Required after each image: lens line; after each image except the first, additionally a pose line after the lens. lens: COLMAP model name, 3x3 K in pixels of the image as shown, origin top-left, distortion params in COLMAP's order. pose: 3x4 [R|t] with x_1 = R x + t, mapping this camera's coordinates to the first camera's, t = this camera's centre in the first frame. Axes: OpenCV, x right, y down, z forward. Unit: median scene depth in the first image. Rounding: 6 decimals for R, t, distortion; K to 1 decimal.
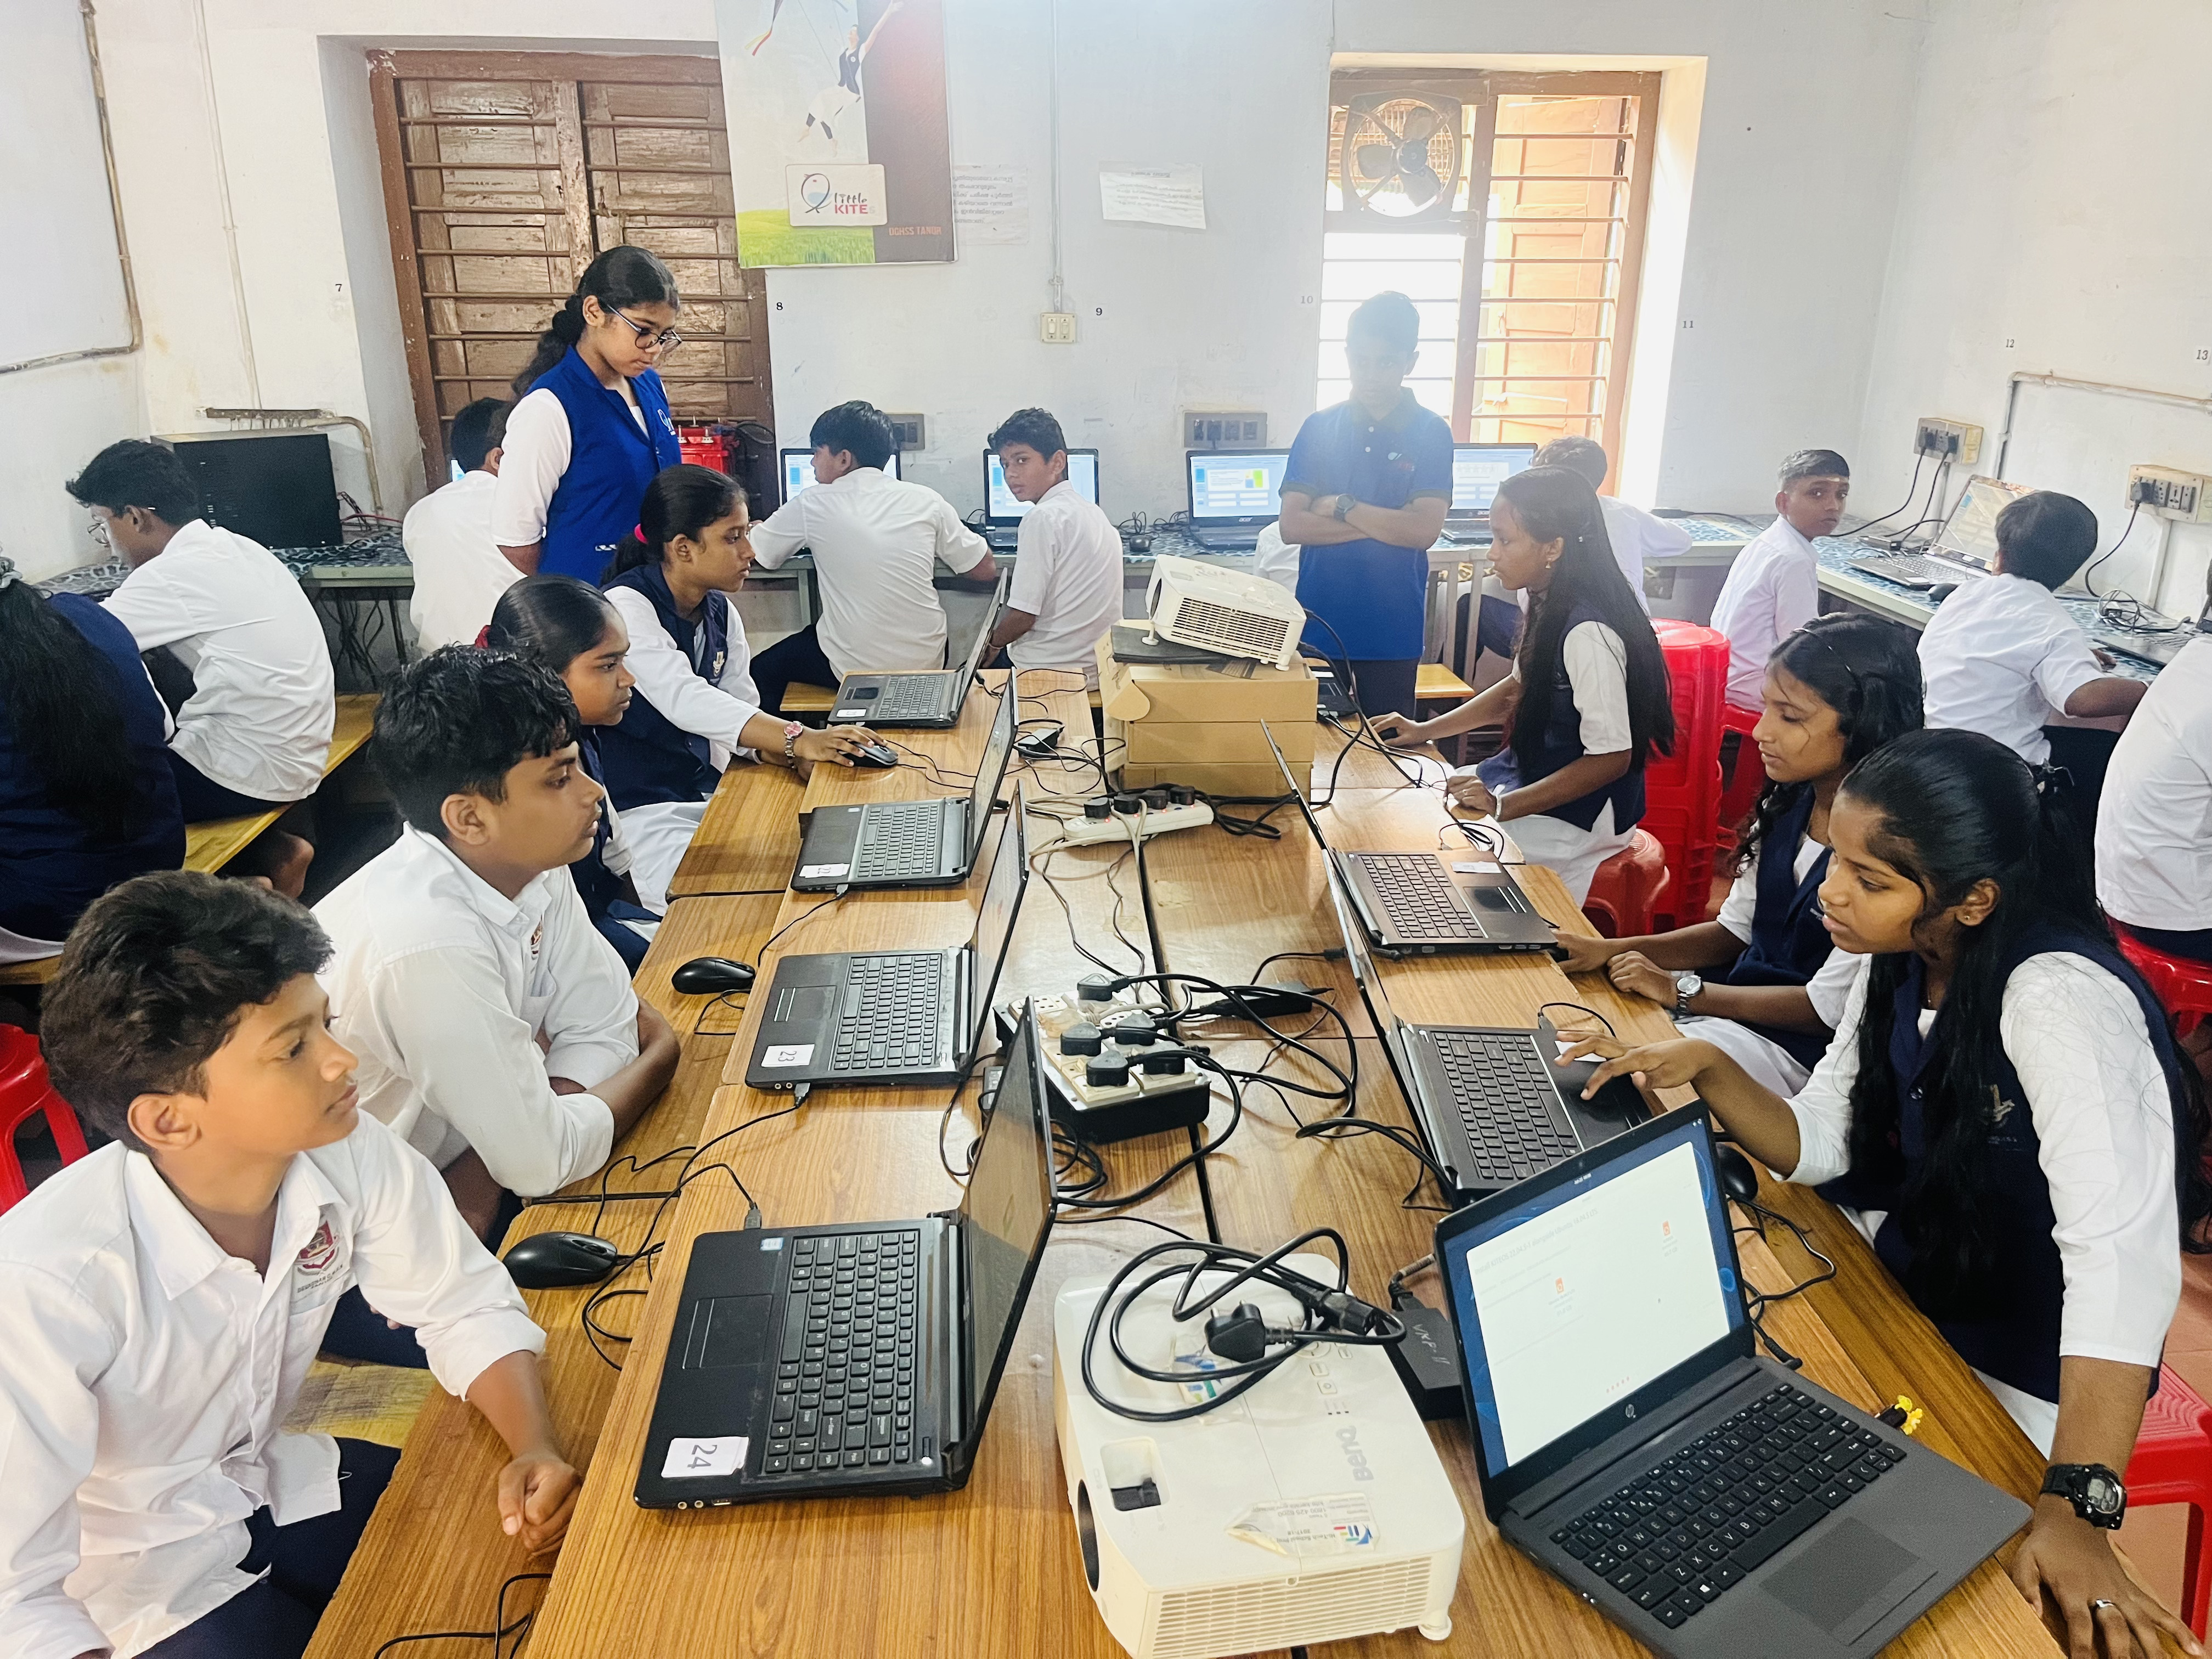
lens RADIAL K [[1679.9, 0, 1106.0], [0, 1679.9, 829.5], [0, 0, 1]] dist [0.048214, -0.078958]
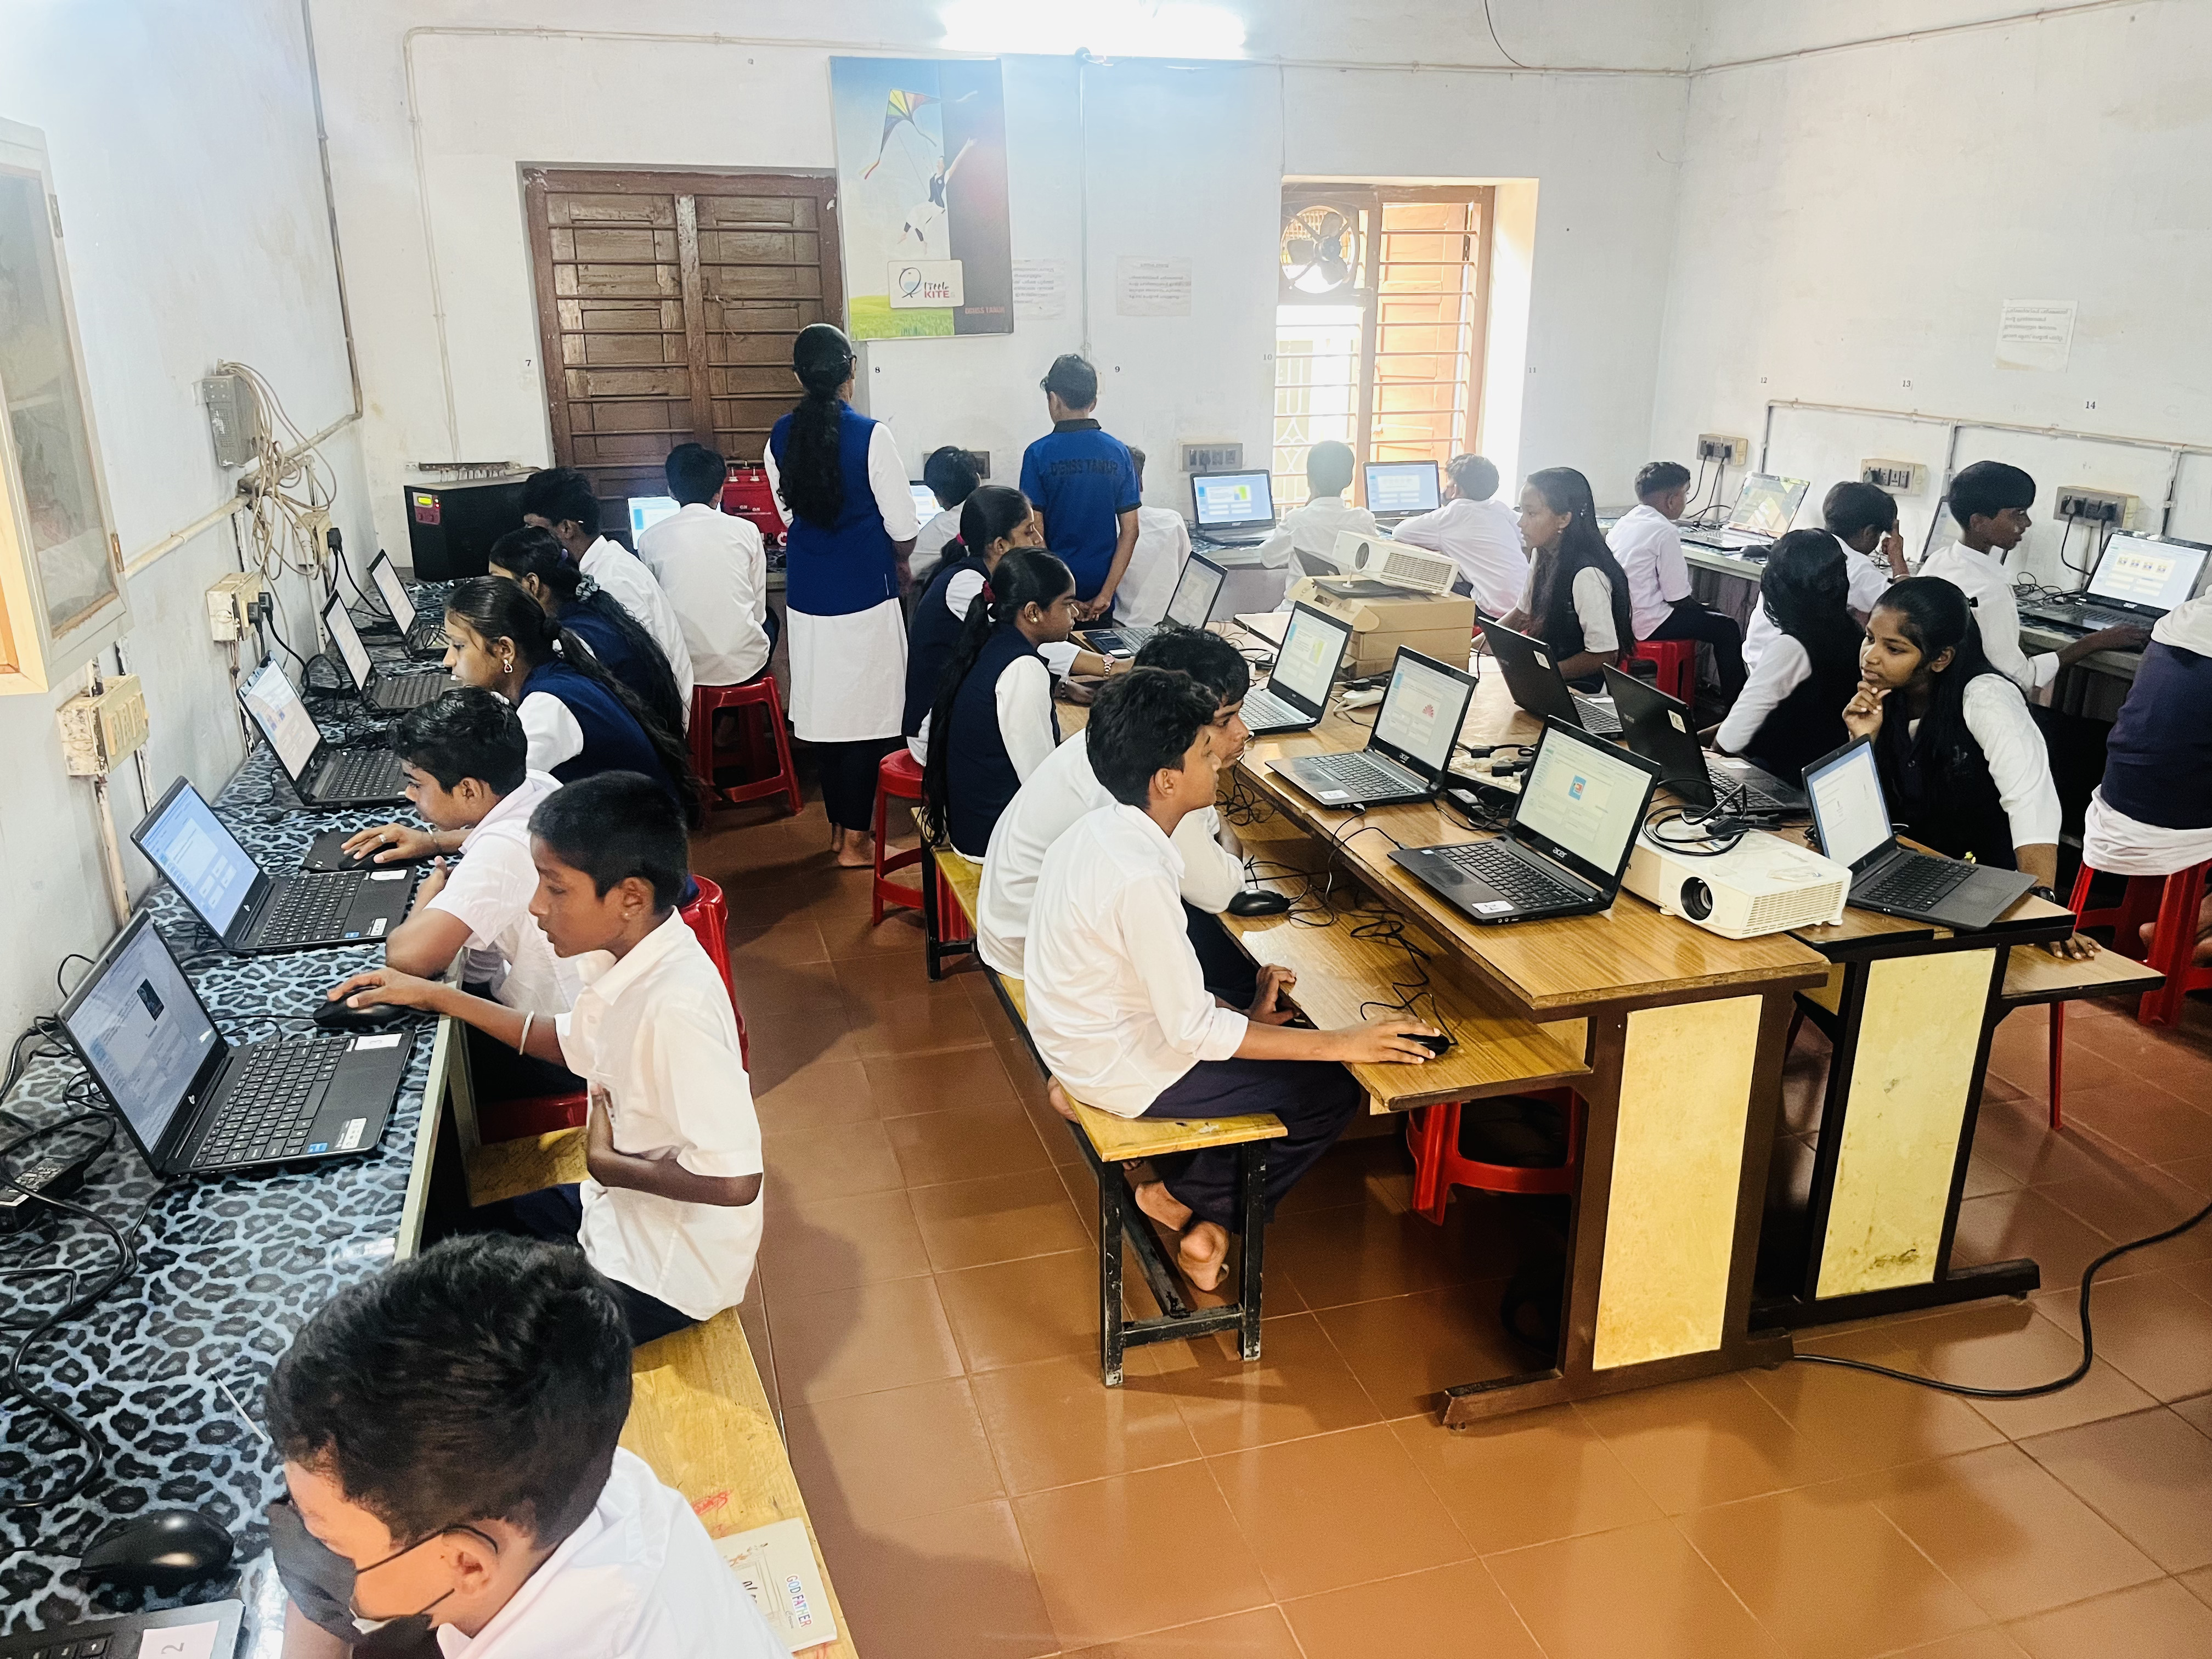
lens RADIAL K [[1710.0, 0, 1106.0], [0, 1710.0, 829.5], [0, 0, 1]] dist [0.008576, -0.001564]
pose [[0.977459, -0.072435, 0.198311, -0.310956], [0.077789, 0.996782, -0.019334, 0.073216], [-0.196272, 0.034325, 0.979949, -0.285678]]
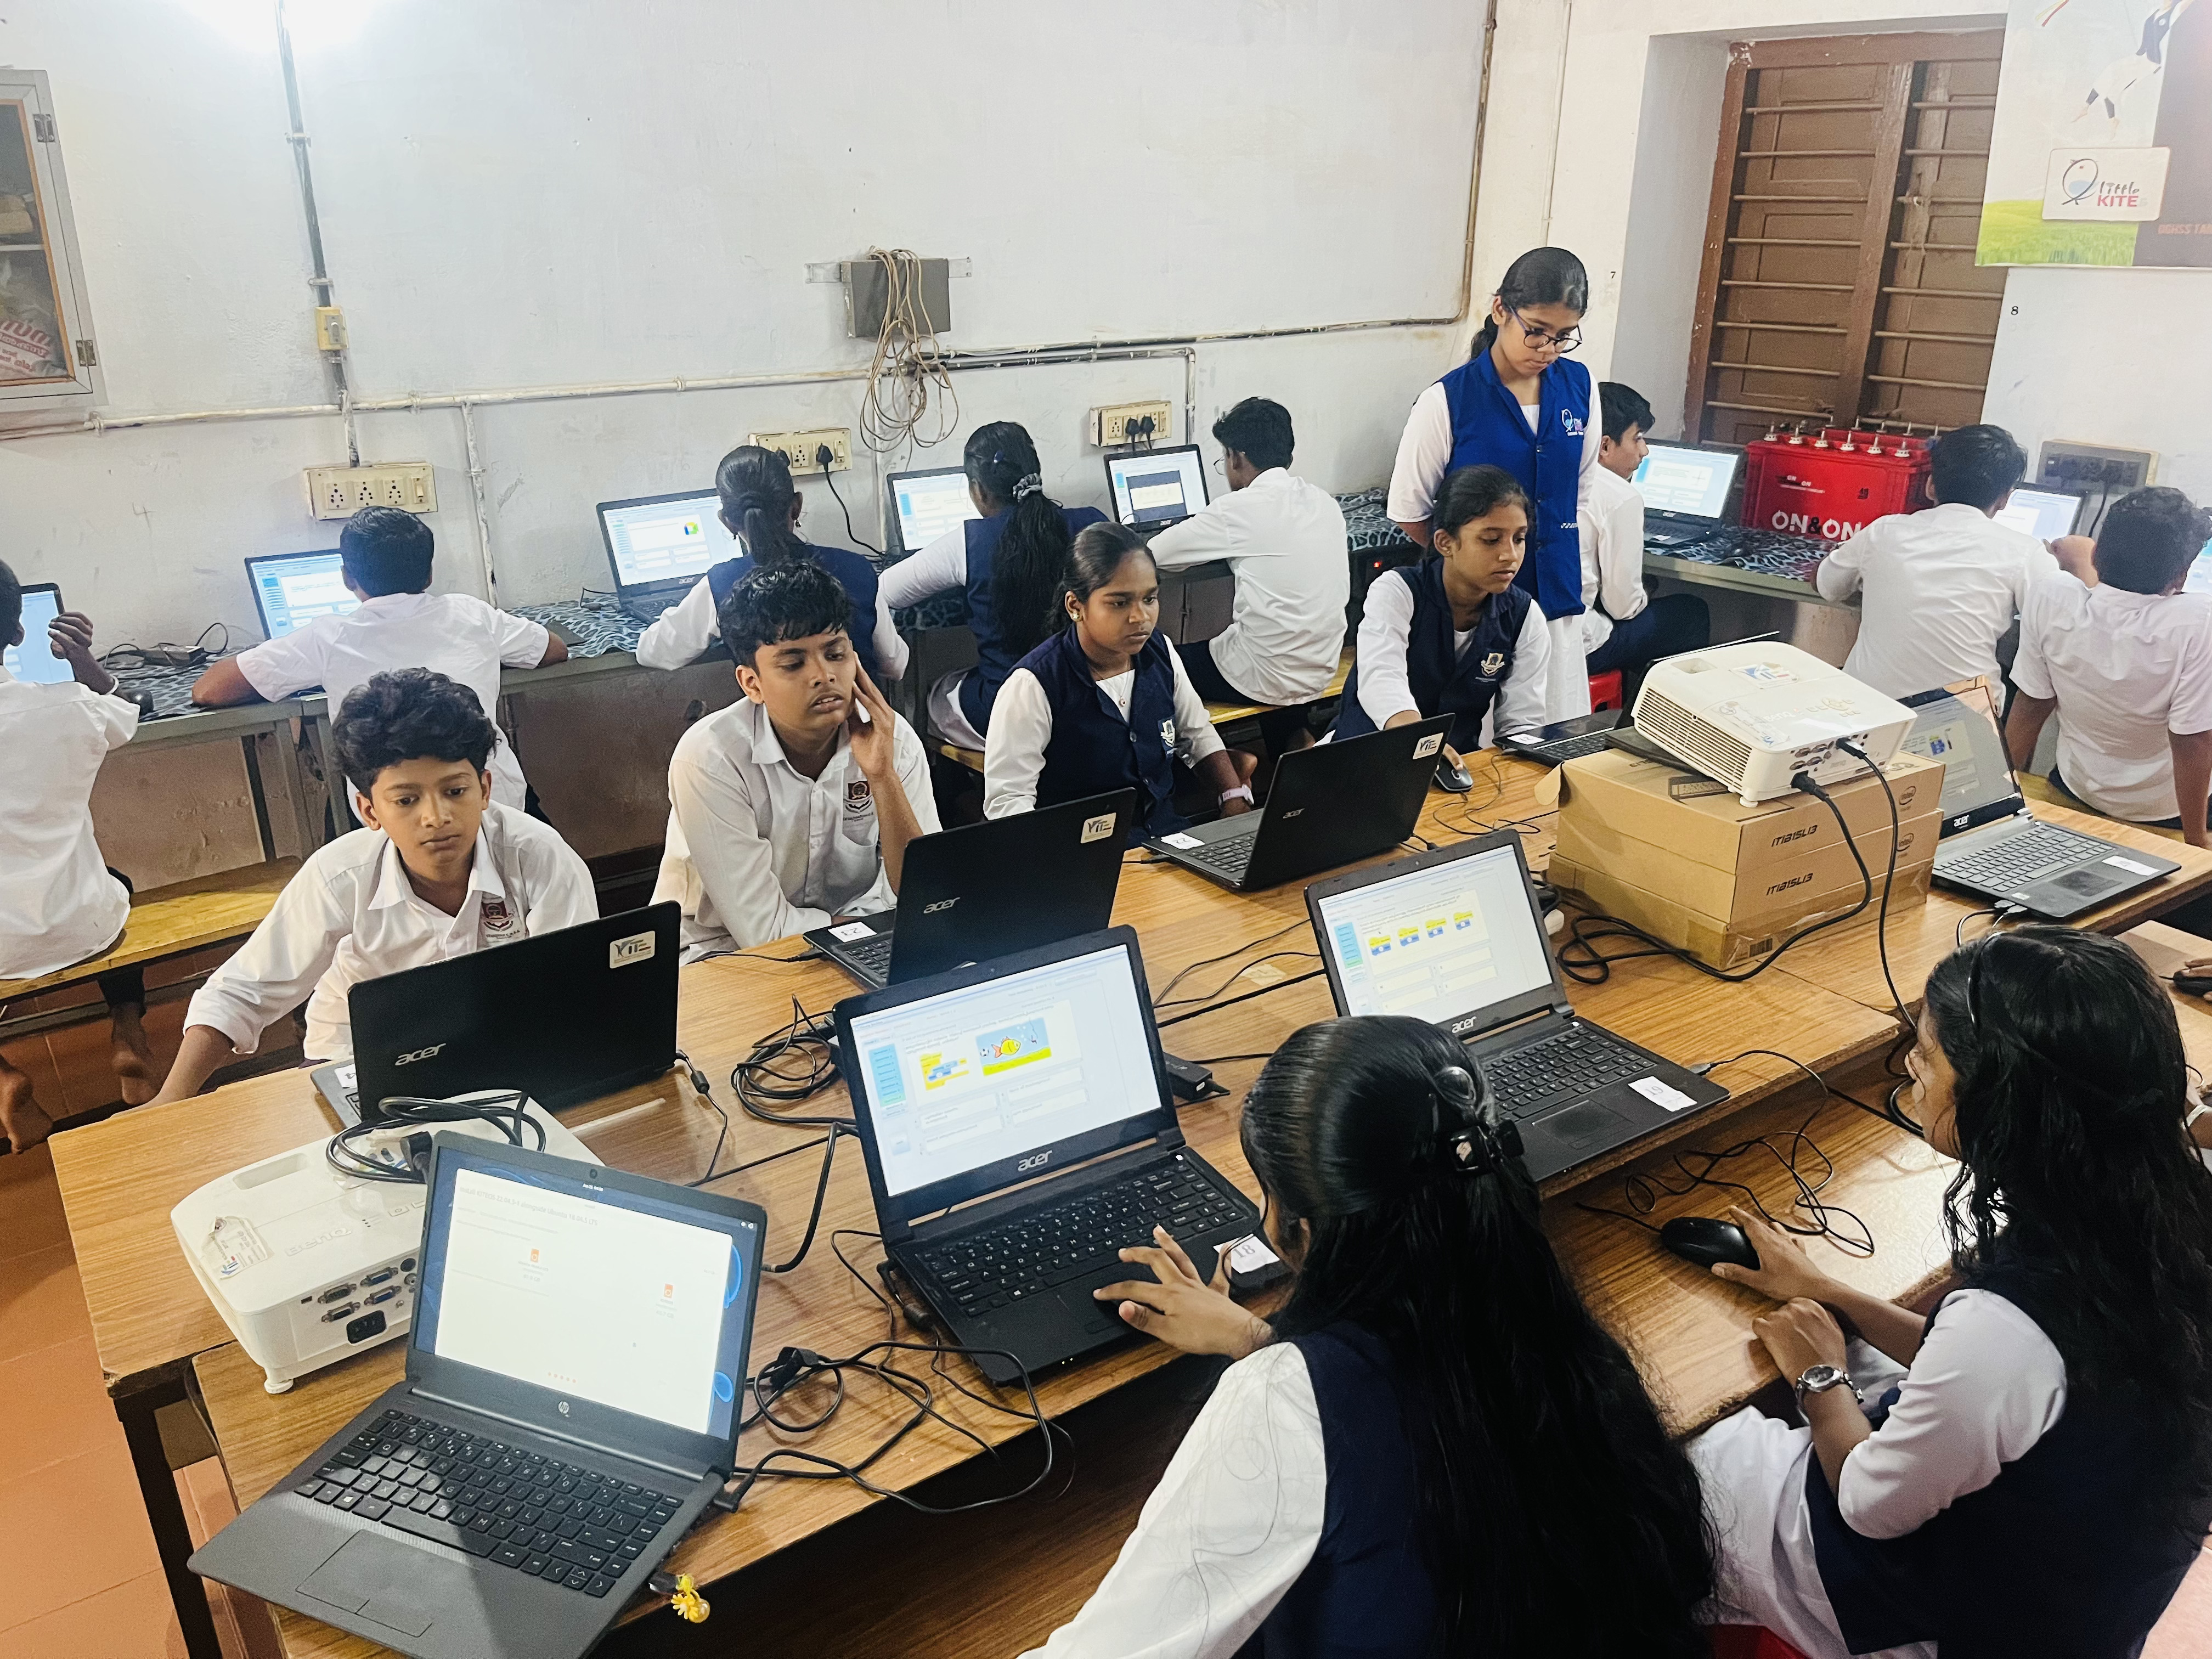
lens RADIAL K [[1679.9, 0, 1106.0], [0, 1679.9, 829.5], [0, 0, 1]] dist [0.048214, -0.078958]
pose [[0.556589, 0.289308, -0.778787, 0.305101], [-0.277337, 0.948337, 0.154083, -0.063393], [0.783130, 0.130226, 0.608070, 0.145513]]
